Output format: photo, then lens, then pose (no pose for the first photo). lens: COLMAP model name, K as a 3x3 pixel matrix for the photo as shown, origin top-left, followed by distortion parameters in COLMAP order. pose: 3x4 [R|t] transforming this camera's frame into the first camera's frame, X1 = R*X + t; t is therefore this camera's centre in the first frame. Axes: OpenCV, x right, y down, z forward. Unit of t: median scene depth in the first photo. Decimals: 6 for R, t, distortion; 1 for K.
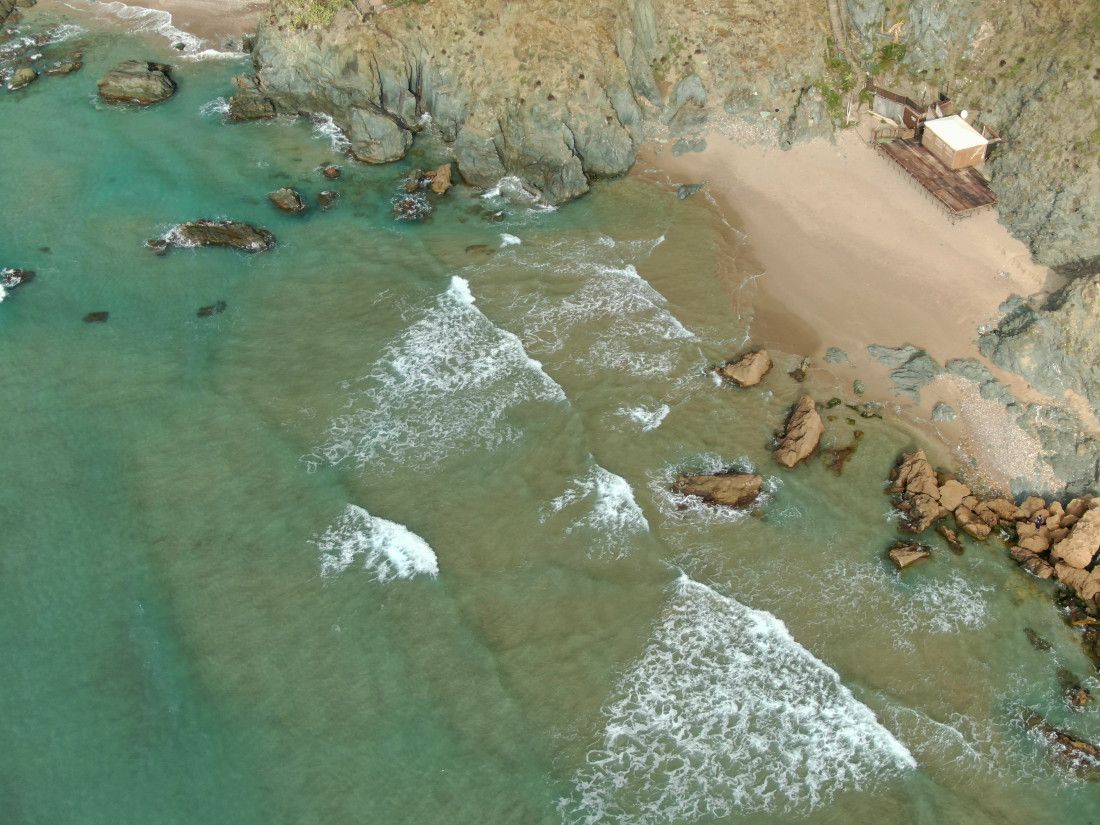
lens RADIAL K [[1486.6, 0, 554.0], [0, 1486.6, 403.5], [0, 0, 1]] dist [0.013399, 0.000000]
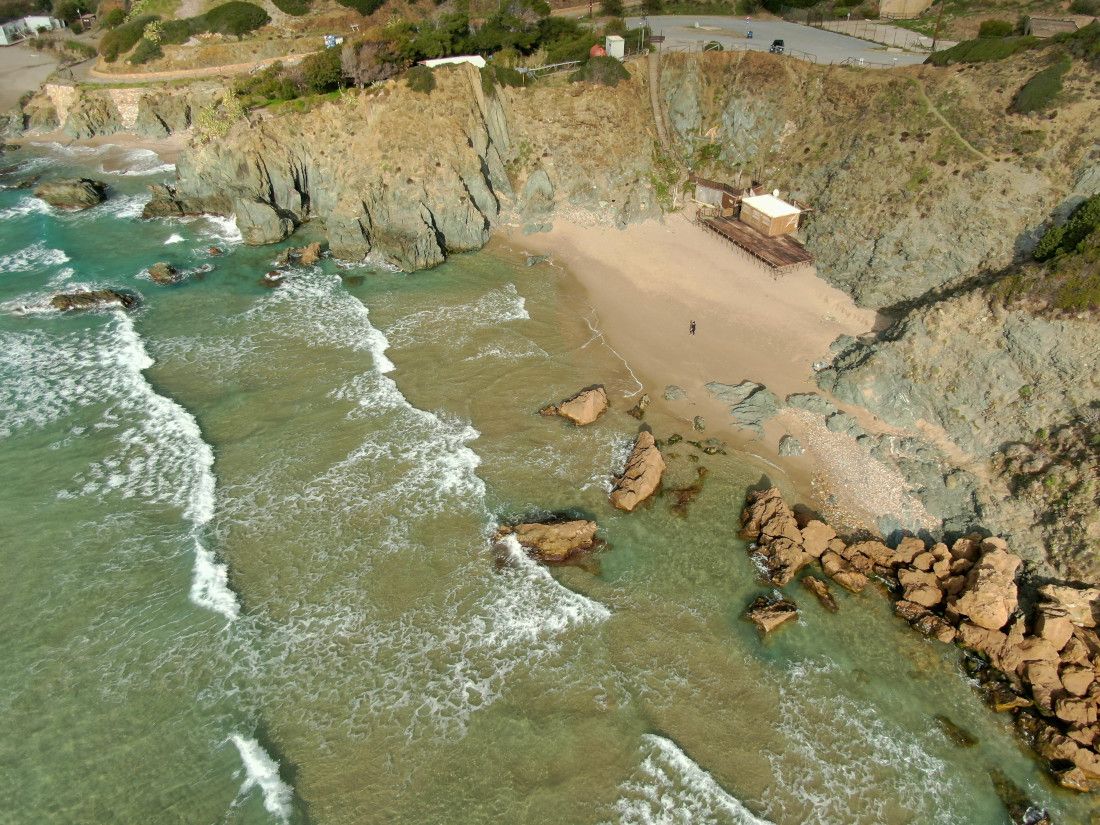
lens RADIAL K [[795.7, 0, 552.9], [0, 795.7, 410.1], [0, 0, 1]] dist [-0.015412, 0.003694]
pose [[0.998744, -0.019448, 0.046167, 0.073726], [0.023347, 0.996067, -0.085477, 0.018034], [-0.044323, 0.086448, 0.995270, 0.414975]]
